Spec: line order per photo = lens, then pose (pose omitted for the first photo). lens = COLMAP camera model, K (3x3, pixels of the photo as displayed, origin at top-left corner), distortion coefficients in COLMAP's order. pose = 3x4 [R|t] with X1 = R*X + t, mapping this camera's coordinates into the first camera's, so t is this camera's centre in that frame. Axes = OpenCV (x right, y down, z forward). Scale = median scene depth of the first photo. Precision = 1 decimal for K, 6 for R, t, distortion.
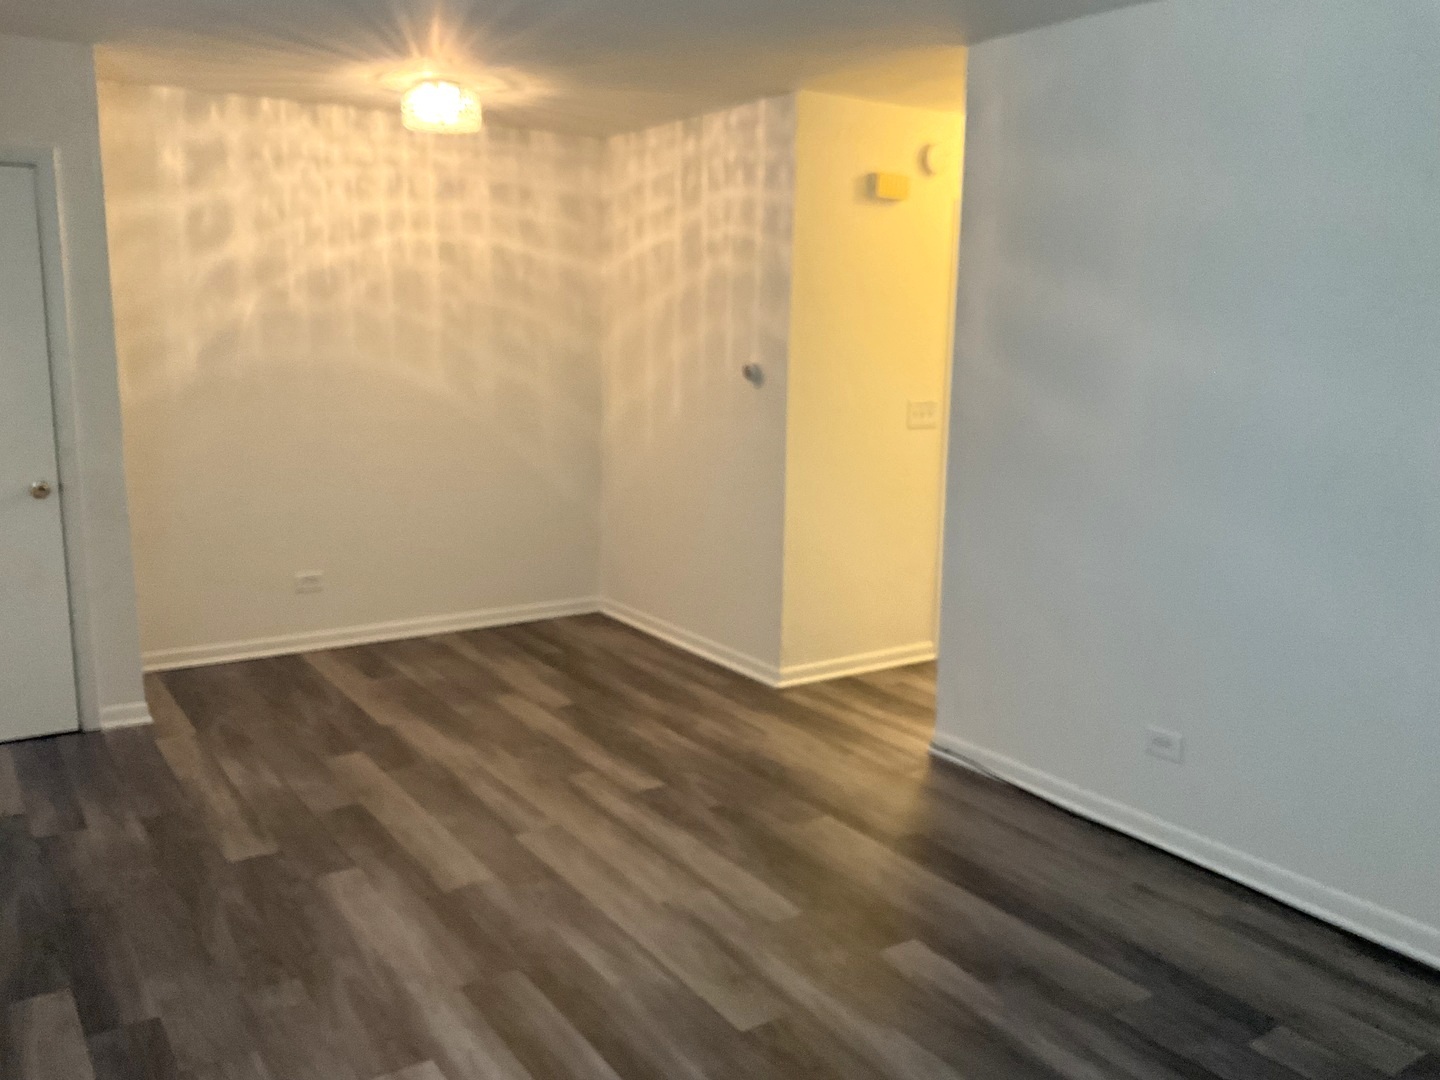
lens RADIAL K [[1203.1, 0, 720.0], [0, 1203.1, 540.0], [0, 0, 1]] dist [0.056159, -0.130868]
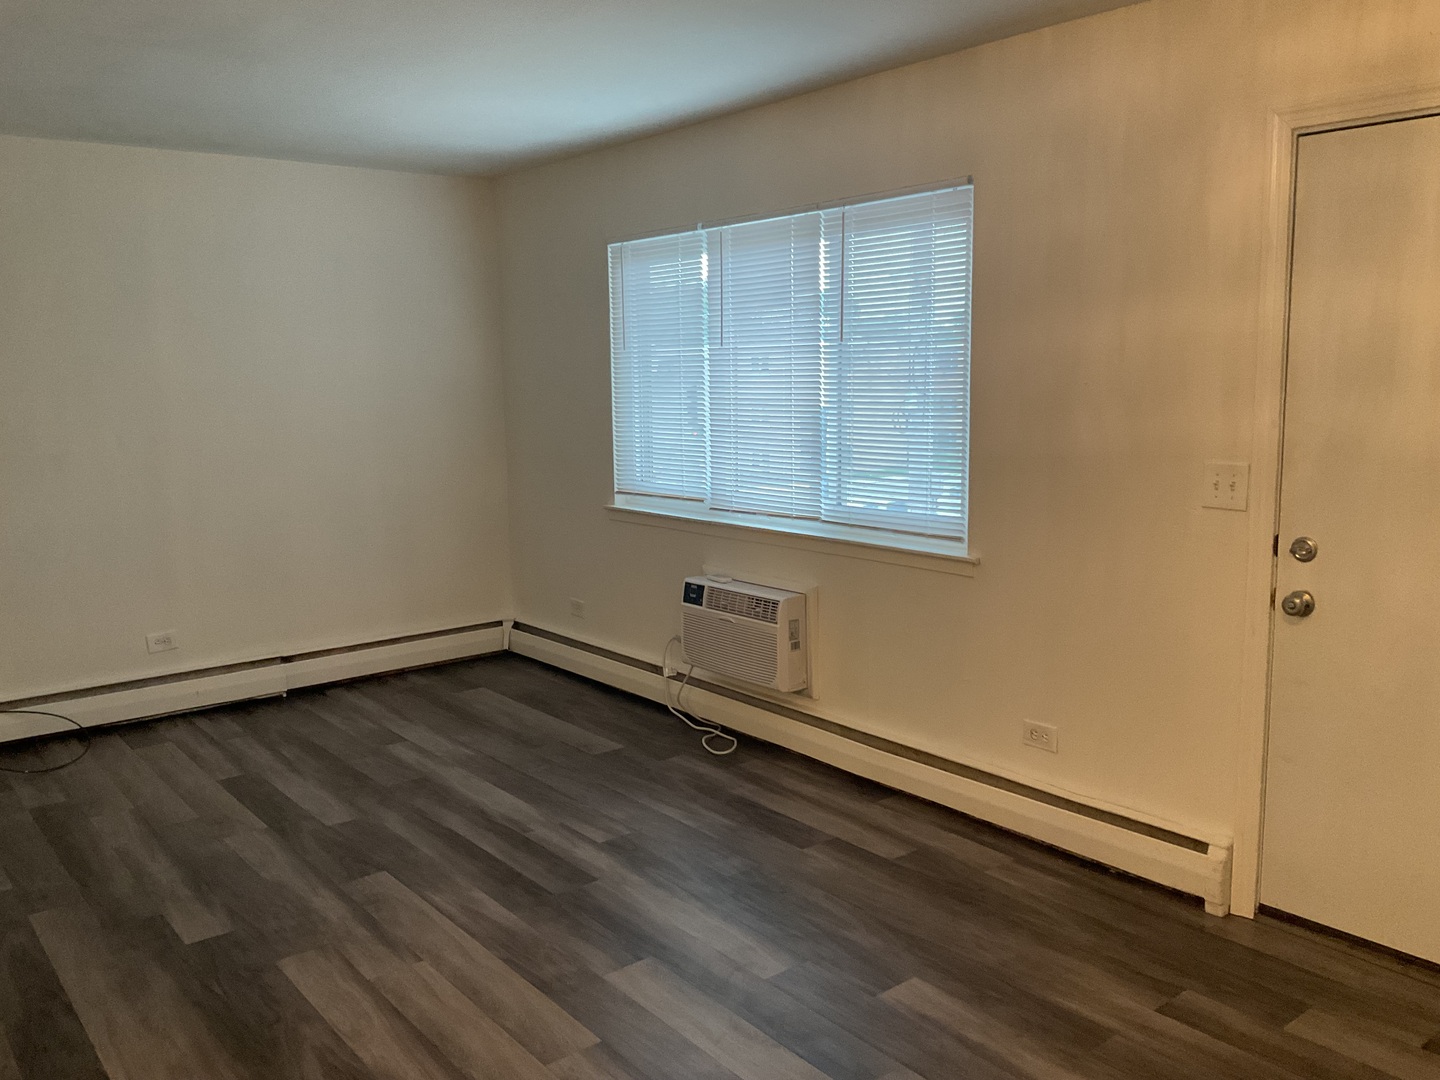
lens RADIAL K [[1181.1, 0, 714.5], [0, 1181.1, 536.6], [0, 0, 1]] dist [0.074987, -0.143913]
pose [[-0.996375, 0.016334, -0.083488, -0.133157], [-0.010950, 0.948606, 0.316270, -0.209531], [0.084363, 0.316038, -0.944988, 1.164349]]
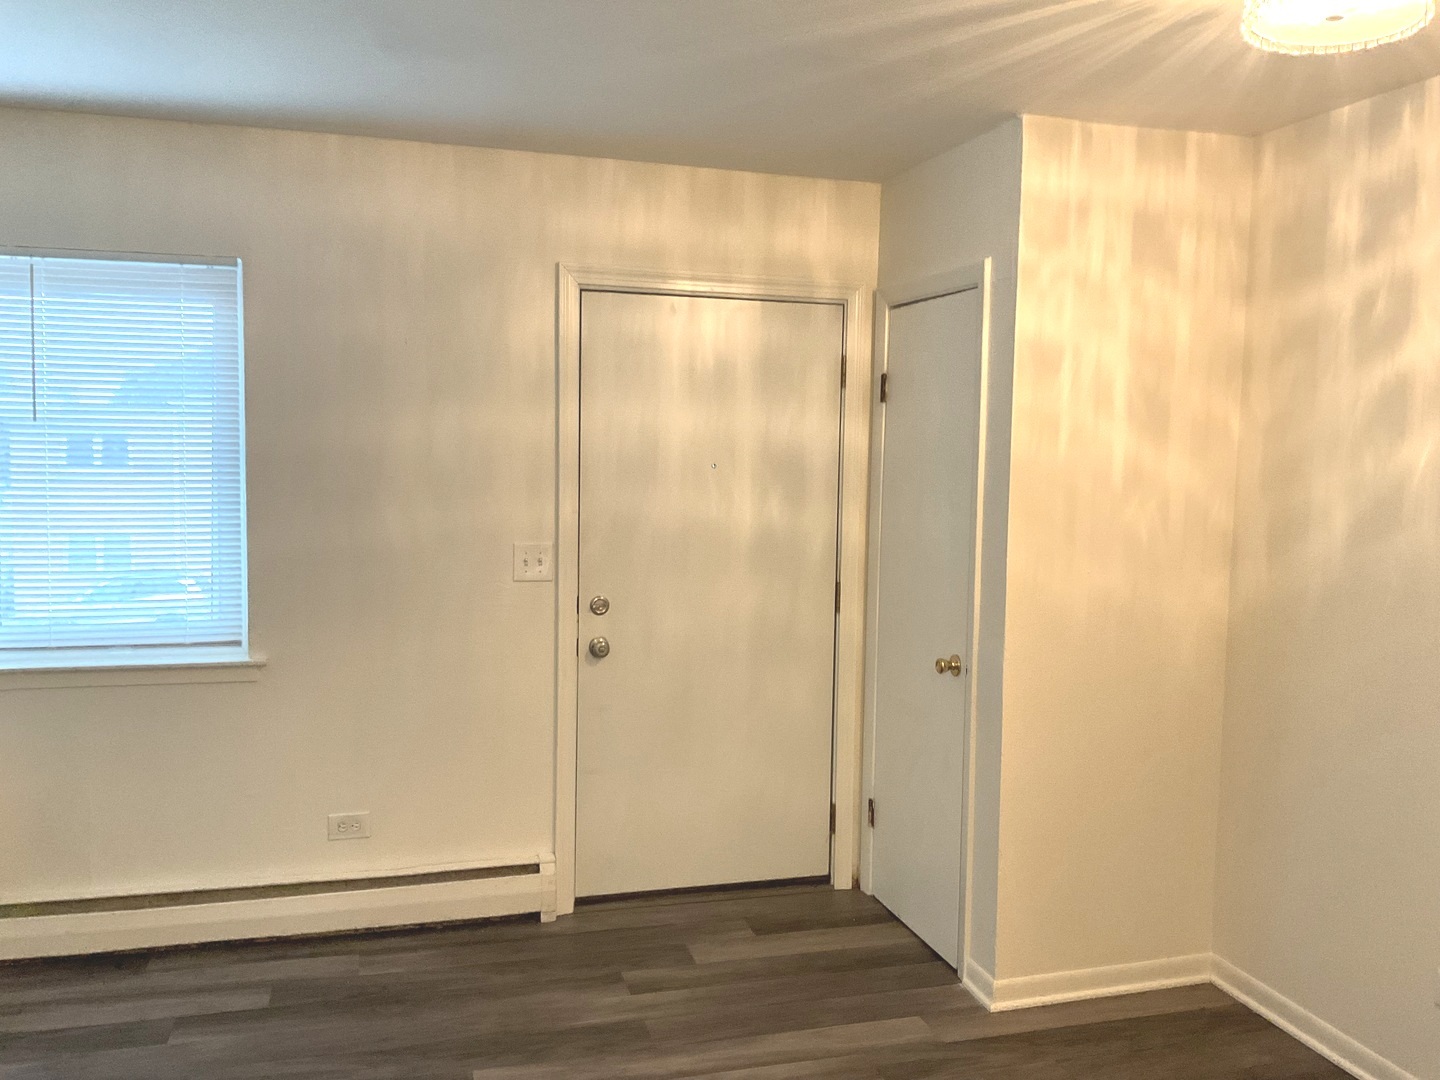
lens RADIAL K [[1181.1, 0, 714.5], [0, 1181.1, 536.6], [0, 0, 1]] dist [0.074987, -0.143913]
pose [[-0.308867, 0.052969, -0.949629, 0.229492], [-0.191118, 0.974626, 0.116524, -0.165619], [0.931706, 0.217481, -0.290906, 0.909826]]
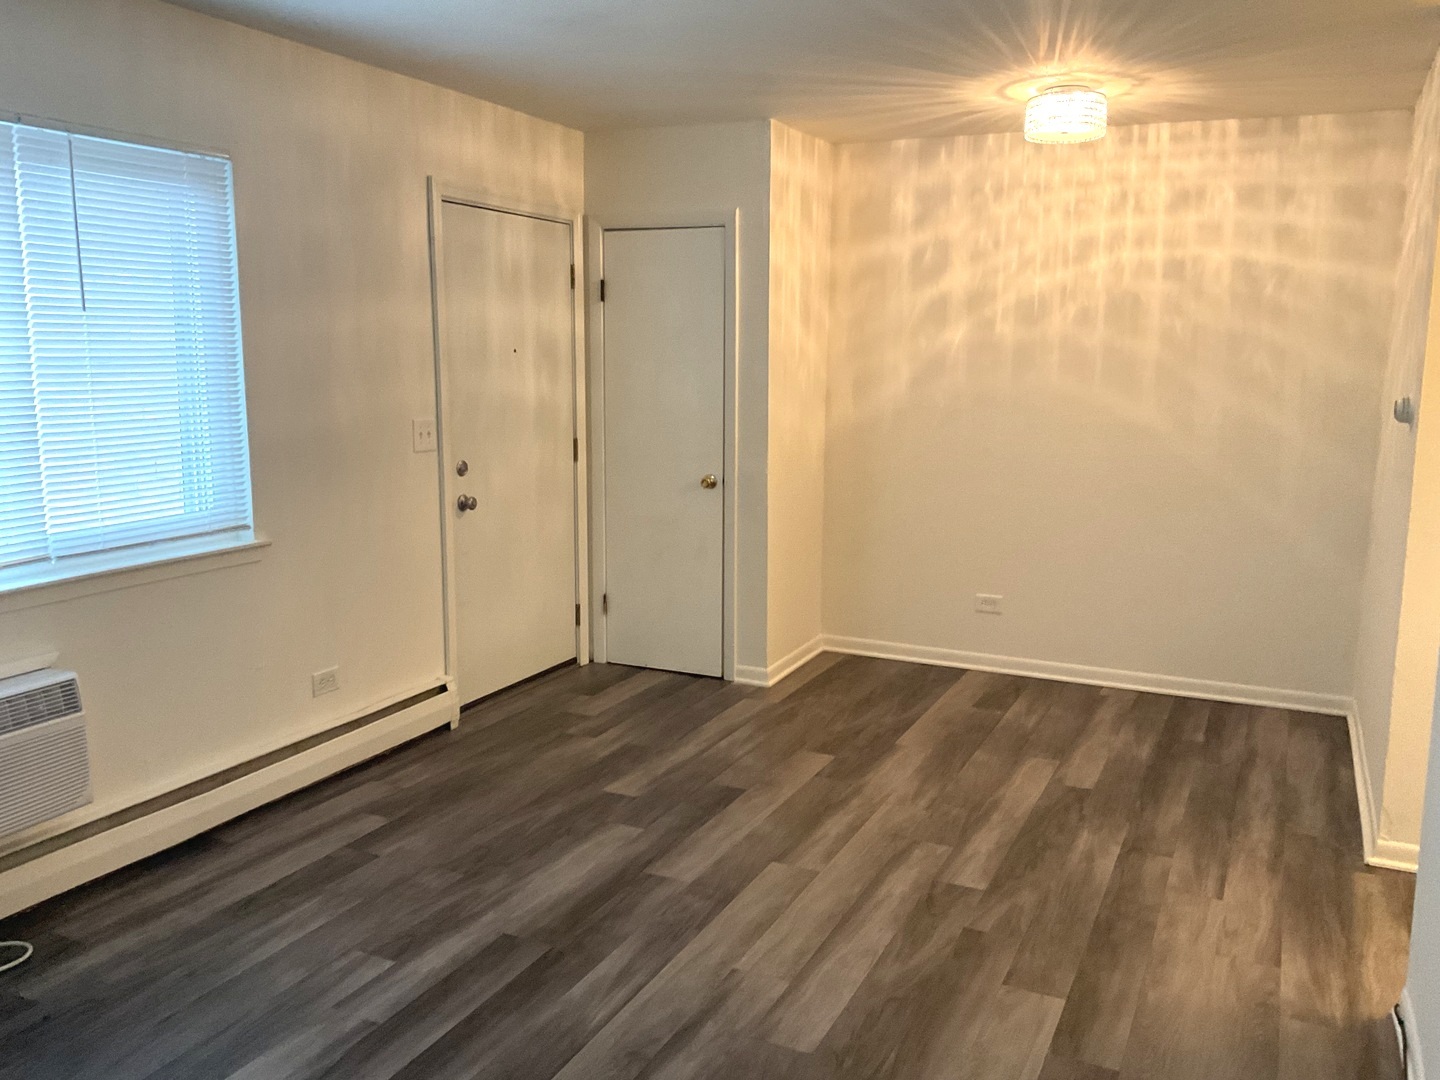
lens RADIAL K [[1181.1, 0, 714.5], [0, 1181.1, 536.6], [0, 0, 1]] dist [0.074987, -0.143913]
pose [[0.508275, 0.125509, -0.852000, 0.430815], [-0.152490, 0.986807, 0.054397, -0.044921], [0.847587, 0.102272, 0.520708, 0.310309]]
